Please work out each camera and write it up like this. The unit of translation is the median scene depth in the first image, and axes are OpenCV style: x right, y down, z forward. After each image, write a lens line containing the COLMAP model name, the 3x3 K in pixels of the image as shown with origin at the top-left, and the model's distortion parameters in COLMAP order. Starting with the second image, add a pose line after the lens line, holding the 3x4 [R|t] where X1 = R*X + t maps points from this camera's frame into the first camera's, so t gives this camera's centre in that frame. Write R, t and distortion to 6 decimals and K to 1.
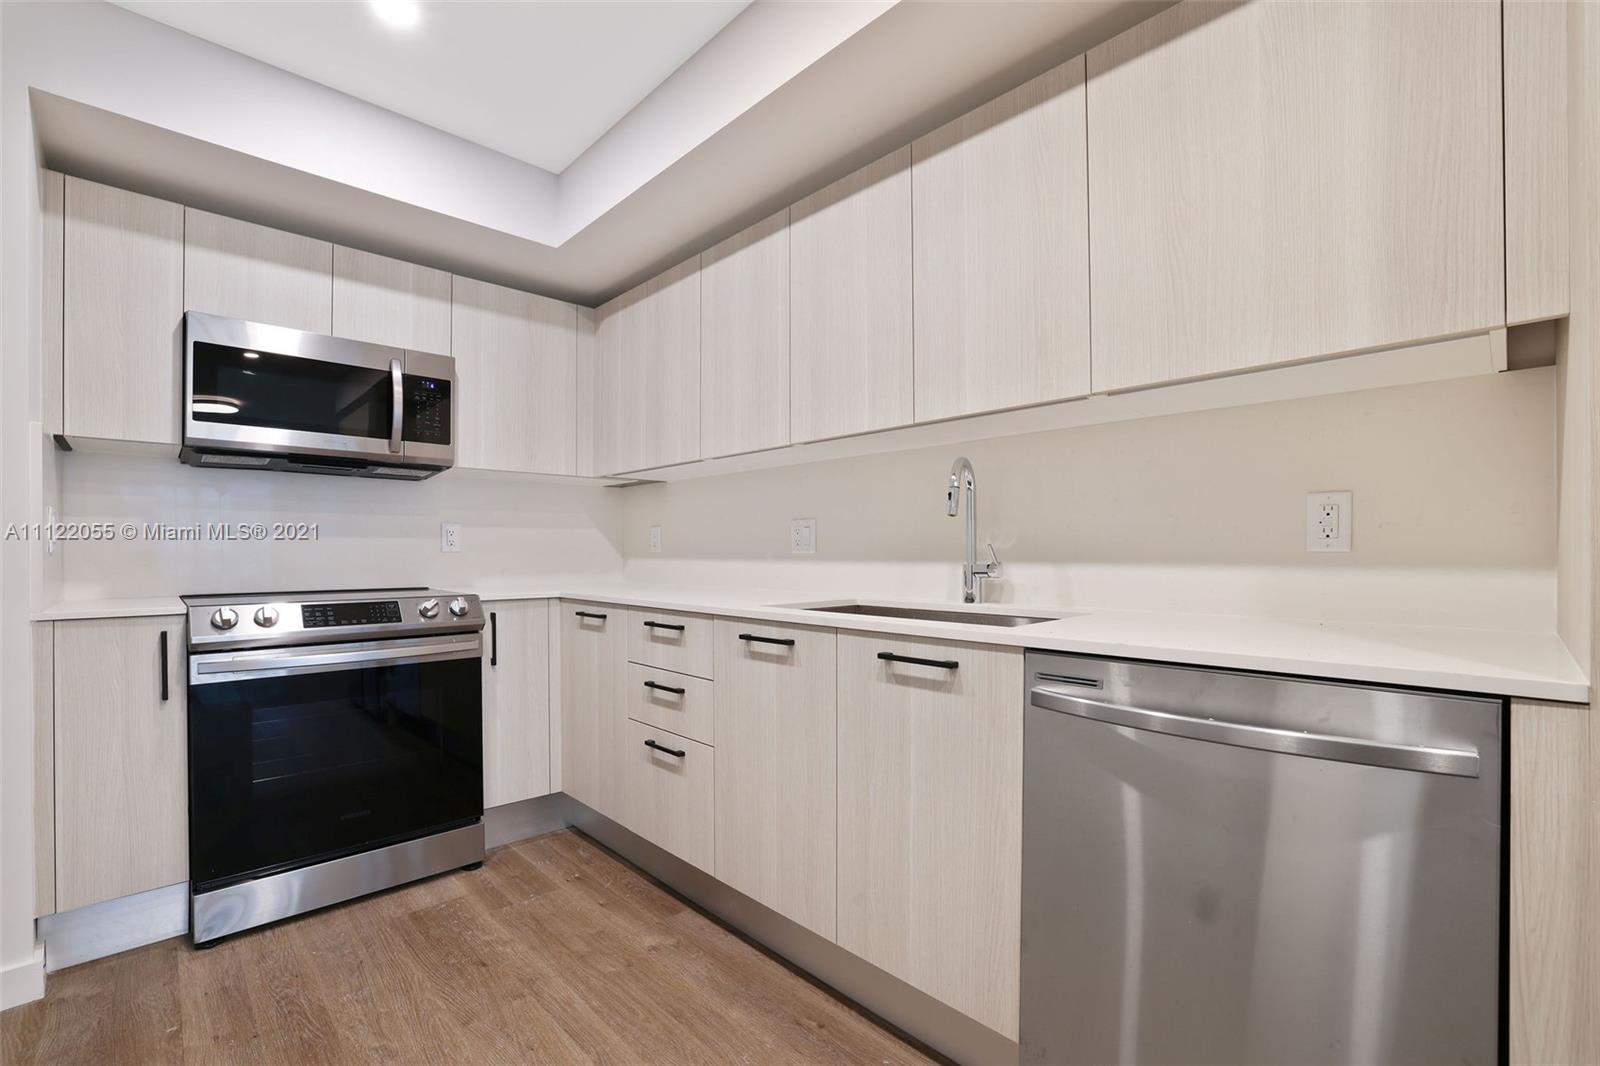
lens RADIAL K [[699.8, 0, 763.2], [0, 699.8, 550.4], [0, 0, 1]] dist [-0.031260, 0.000041]
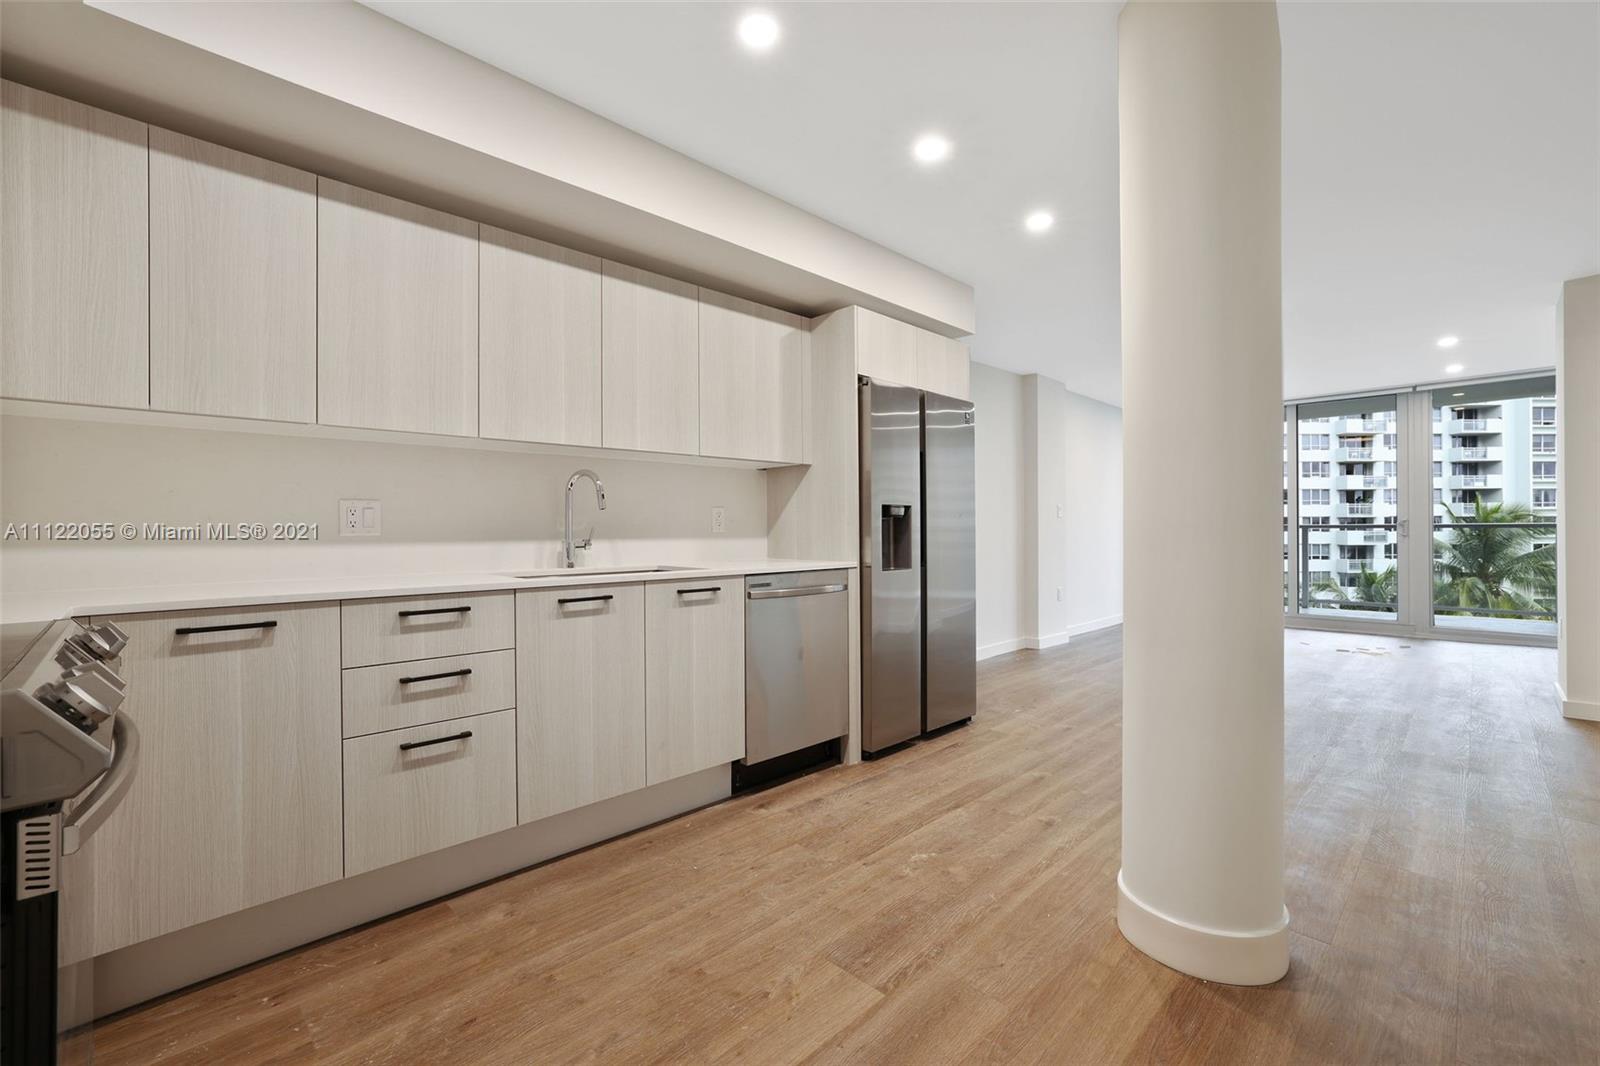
lens RADIAL K [[667.5, 0, 804.0], [0, 667.5, 527.4], [0, 0, 1]] dist [0.002512, 0.000471]
pose [[-0.031375, 0.007381, 0.999480, -1.145046], [0.005546, 0.999959, -0.007211, 0.003195], [-0.999492, 0.005317, -0.031415, 0.566969]]
